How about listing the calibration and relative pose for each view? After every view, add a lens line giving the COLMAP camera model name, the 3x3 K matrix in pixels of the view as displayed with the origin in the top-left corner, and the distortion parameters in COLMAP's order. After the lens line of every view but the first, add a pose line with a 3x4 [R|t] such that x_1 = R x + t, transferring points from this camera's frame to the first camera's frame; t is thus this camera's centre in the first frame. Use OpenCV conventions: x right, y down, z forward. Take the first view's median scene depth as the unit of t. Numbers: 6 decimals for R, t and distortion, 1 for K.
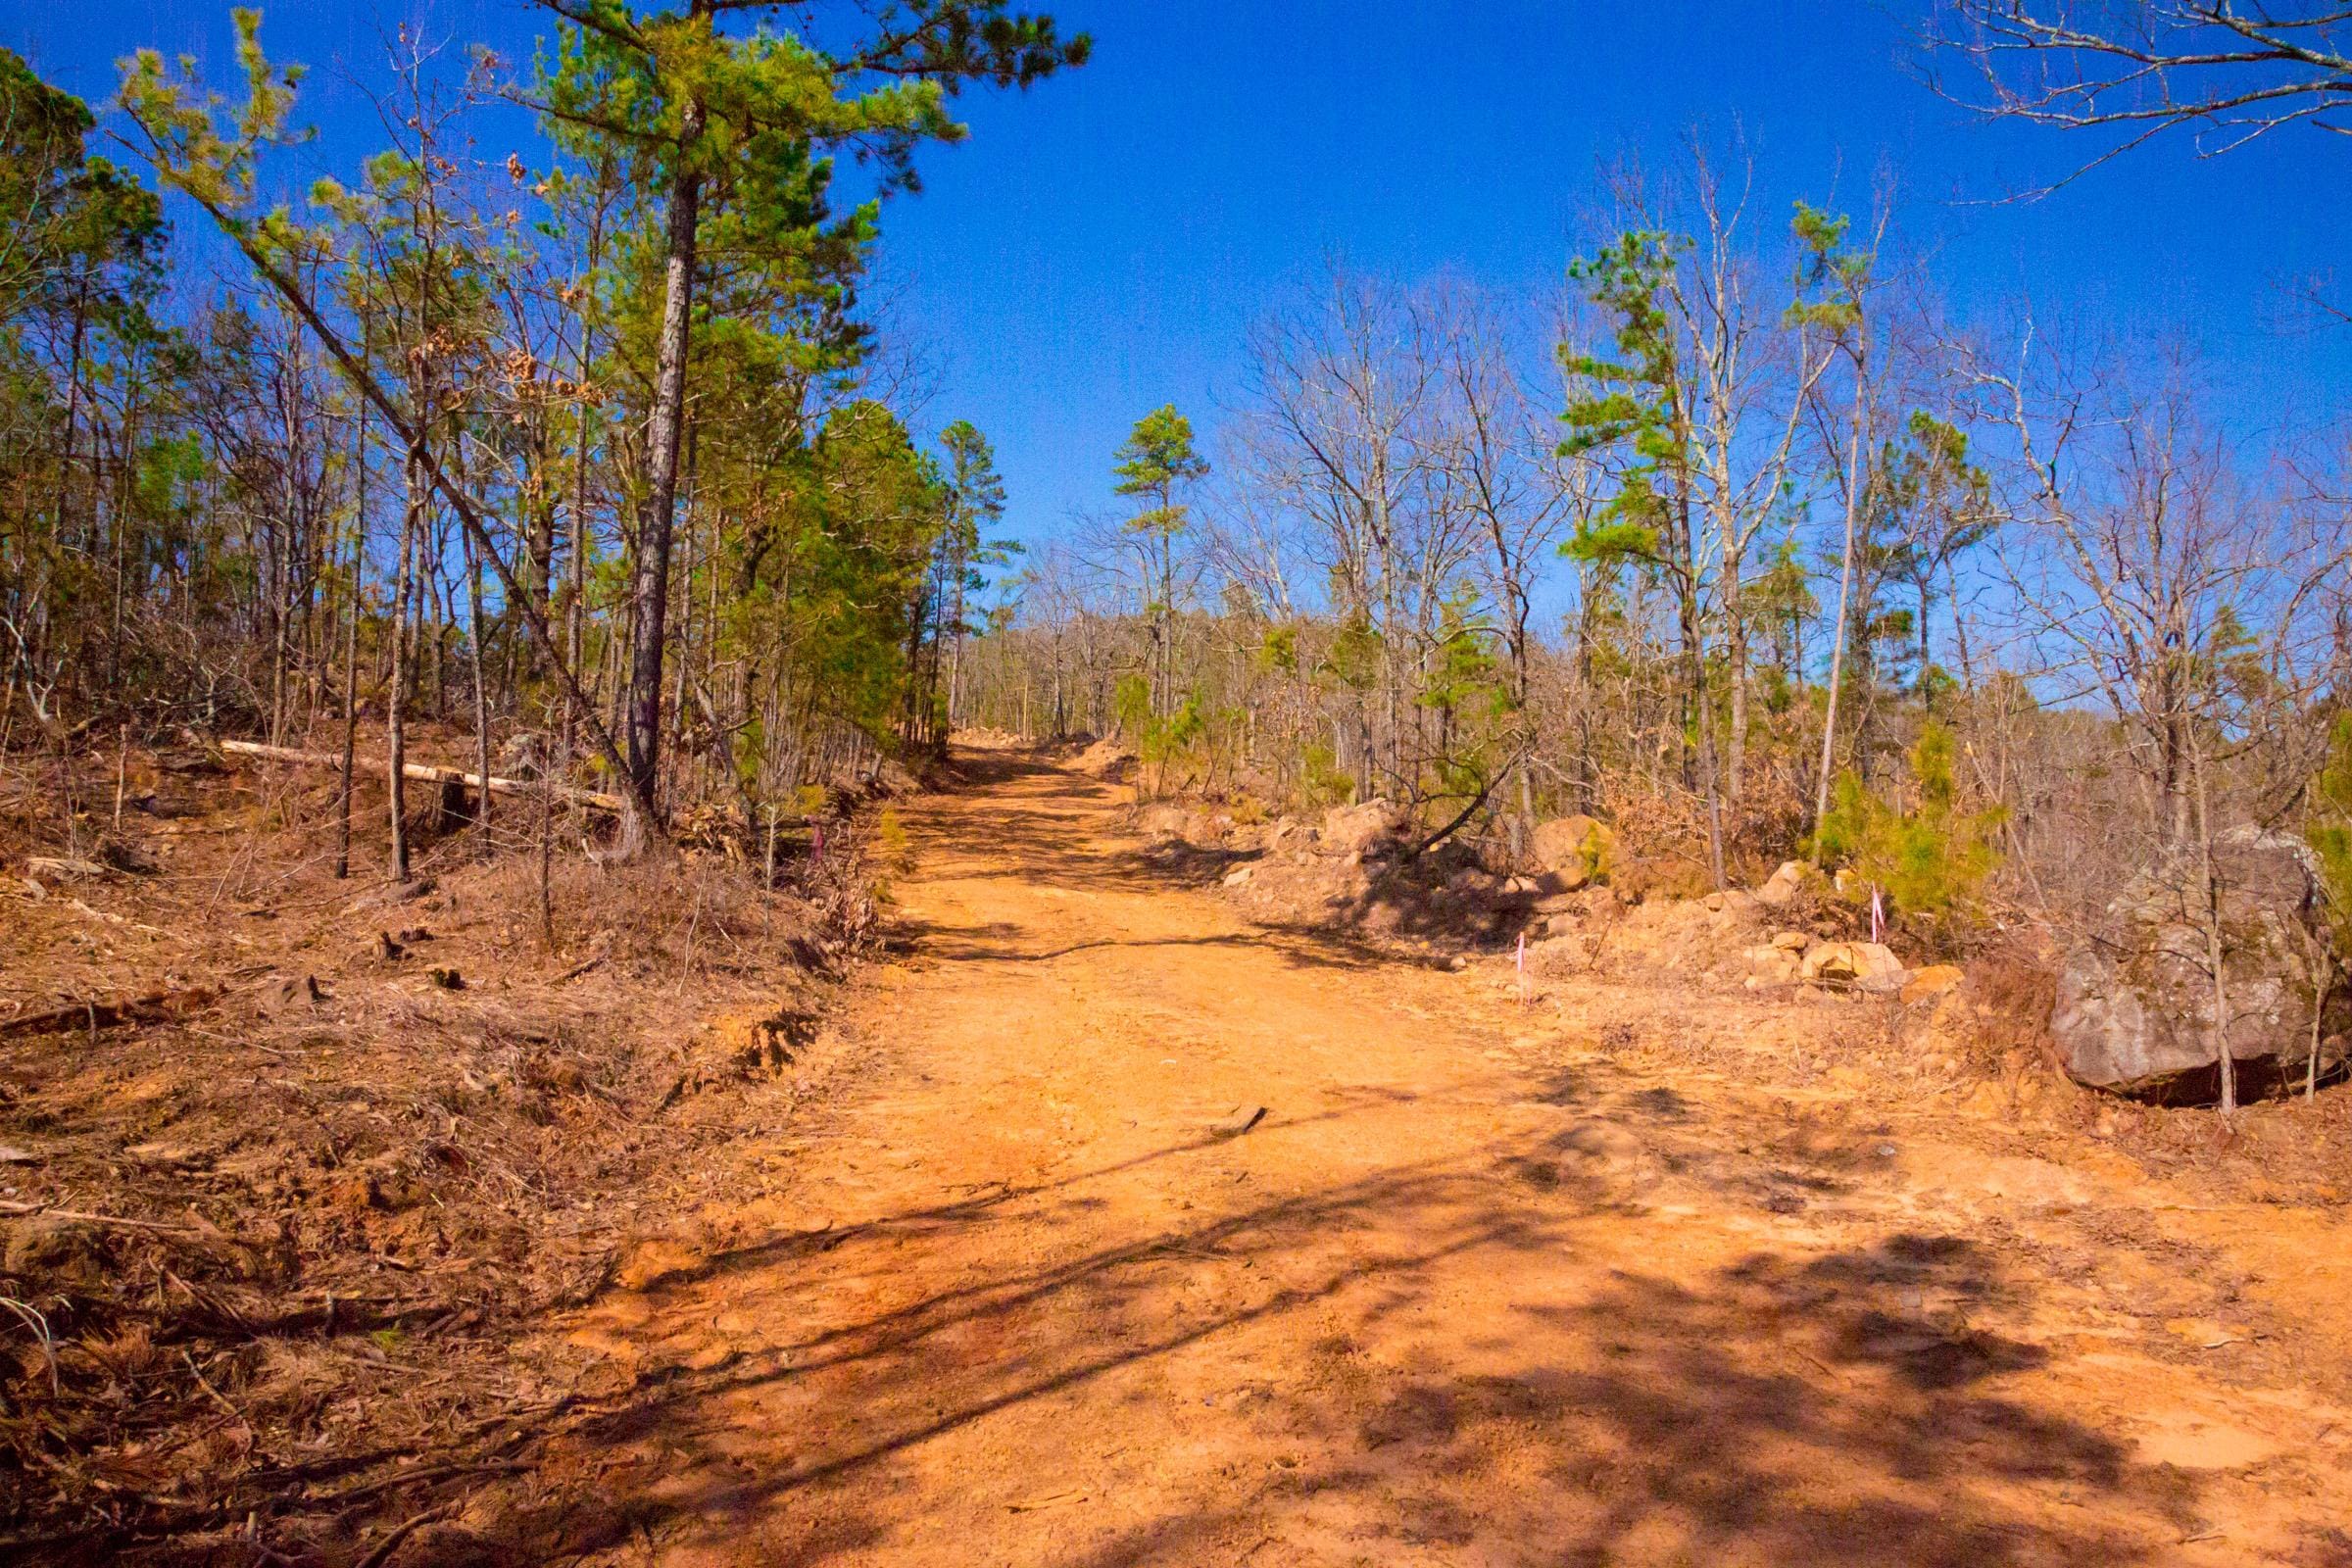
lens RADIAL K [[1686.3, 0, 1185.6], [0, 1686.3, 787.3], [0, 0, 1]] dist [-0.130362, 0.080257]
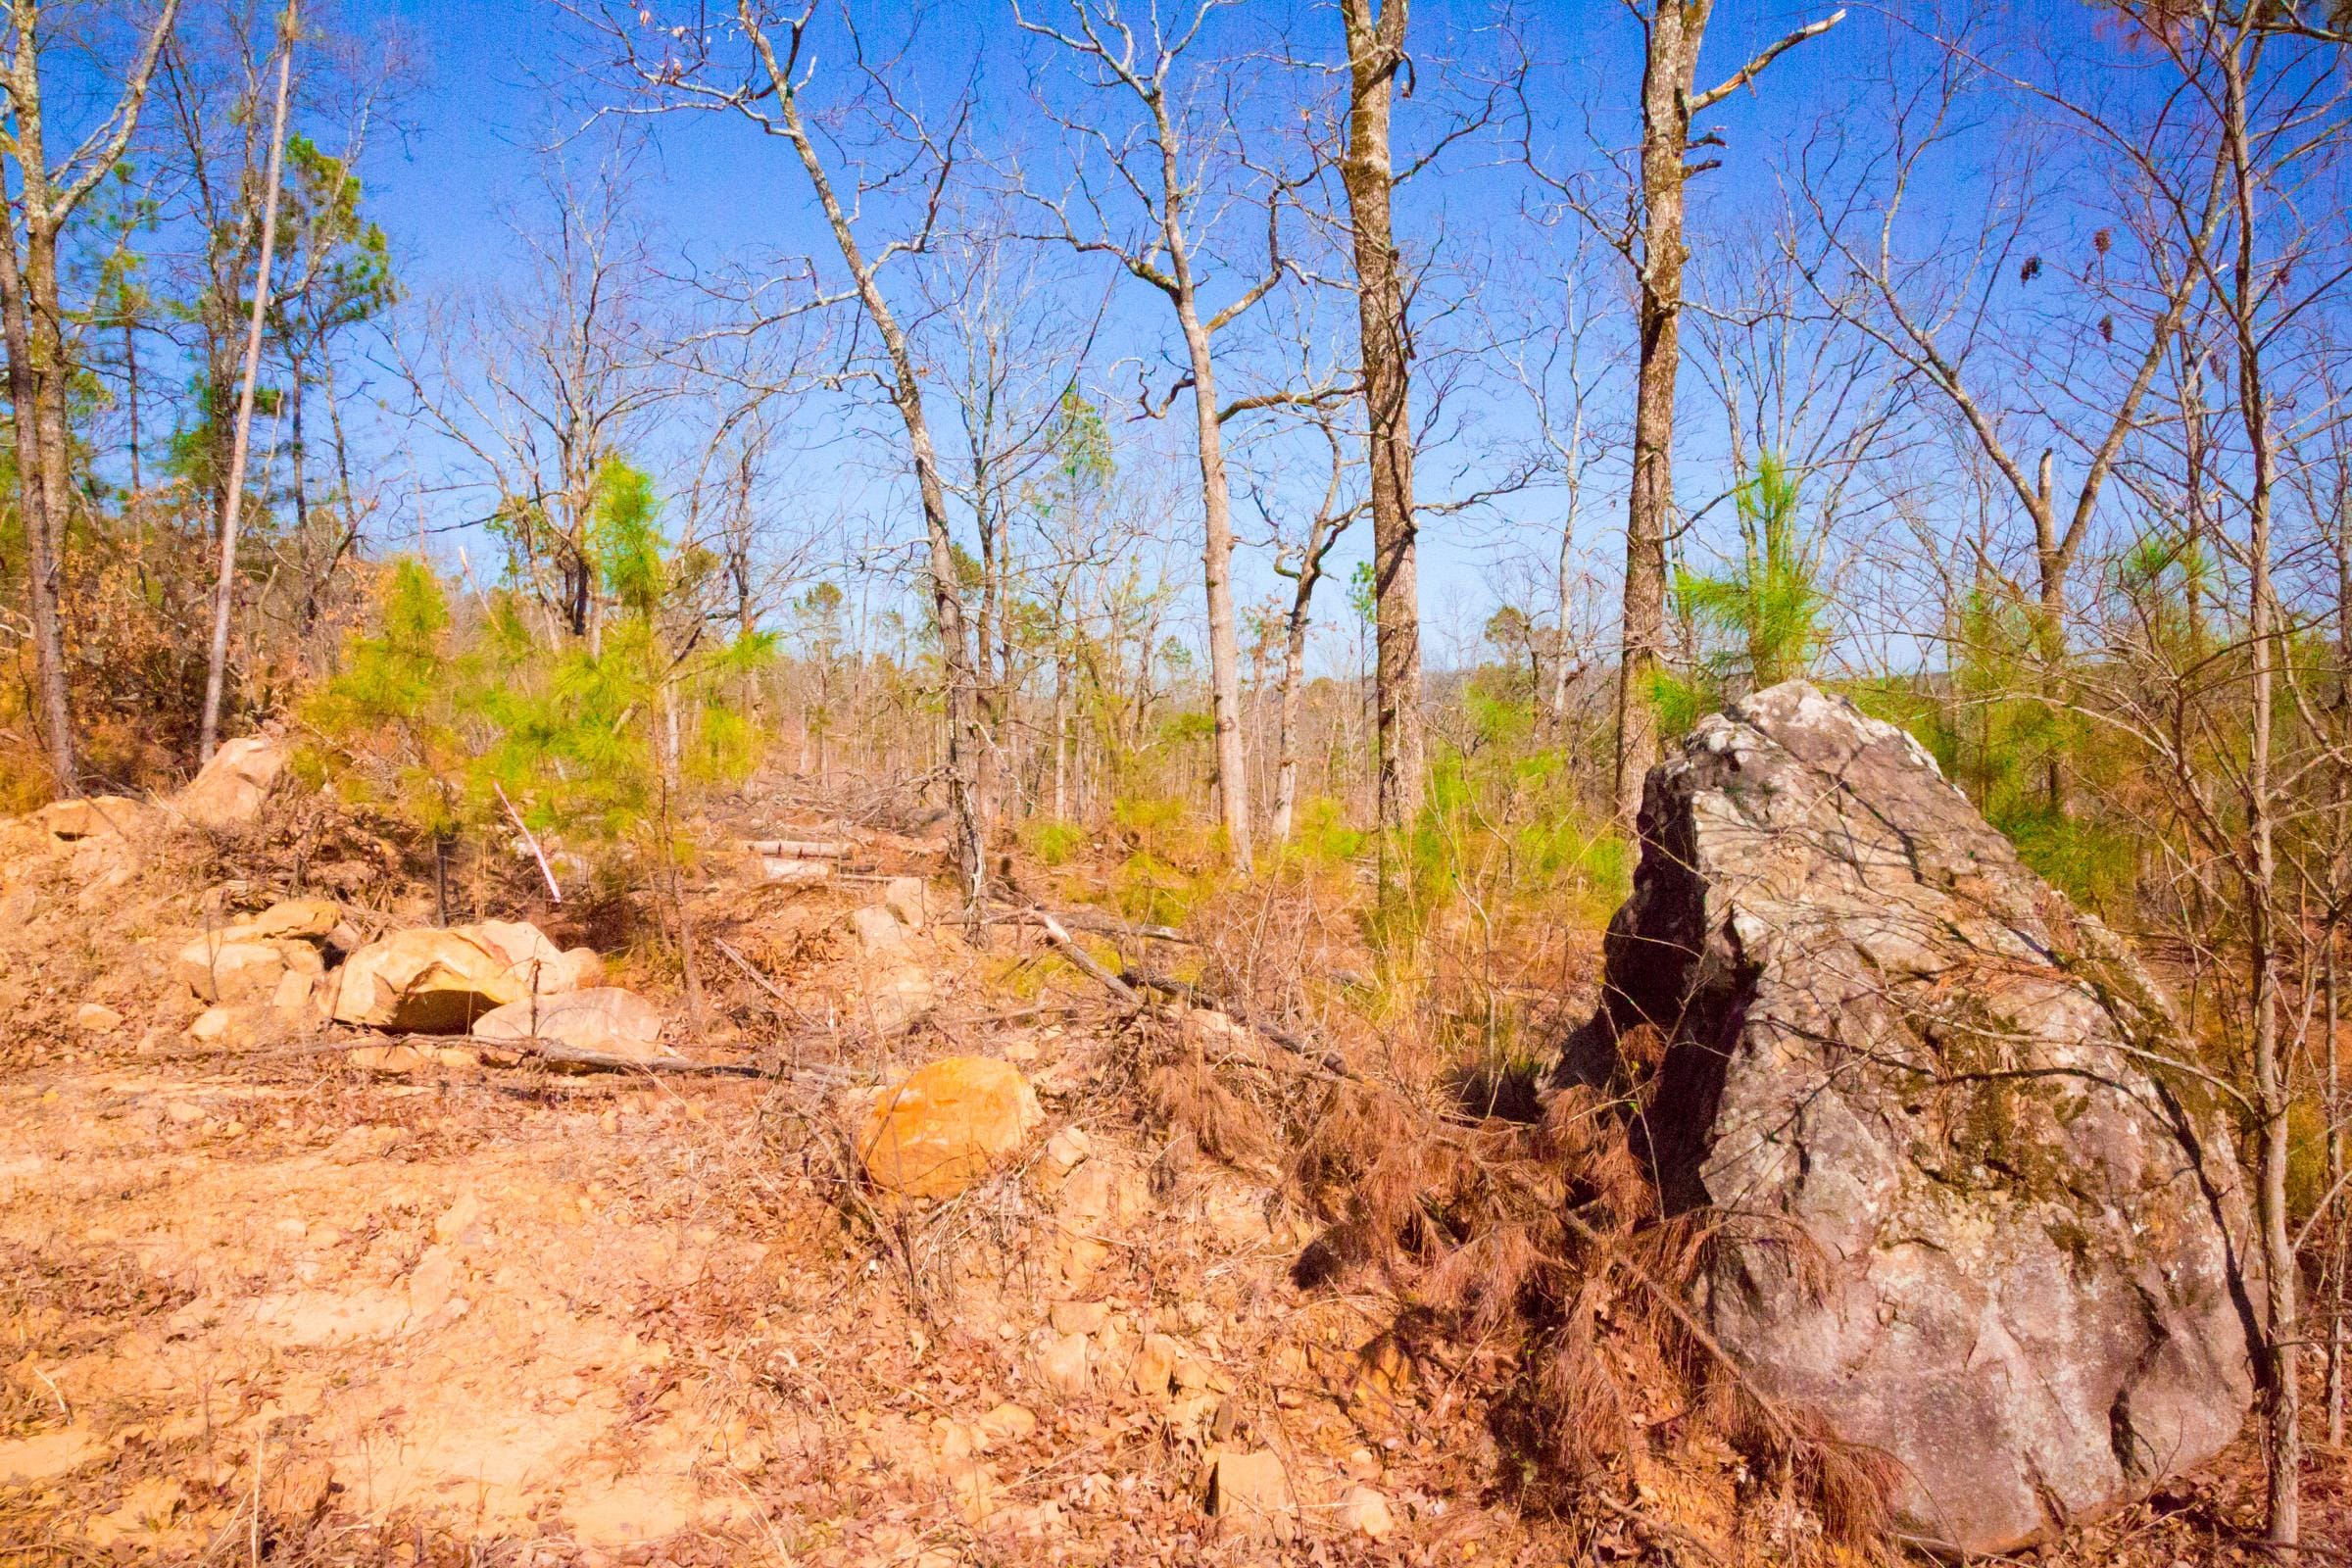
lens RADIAL K [[1686.3, 0, 1185.6], [0, 1686.3, 787.3], [0, 0, 1]] dist [-0.130362, 0.080257]
pose [[0.567929, -0.028917, 0.822570, 0.134714], [-0.043374, 0.996943, 0.064994, 0.017694], [-0.821934, -0.072590, 0.564938, 0.535738]]
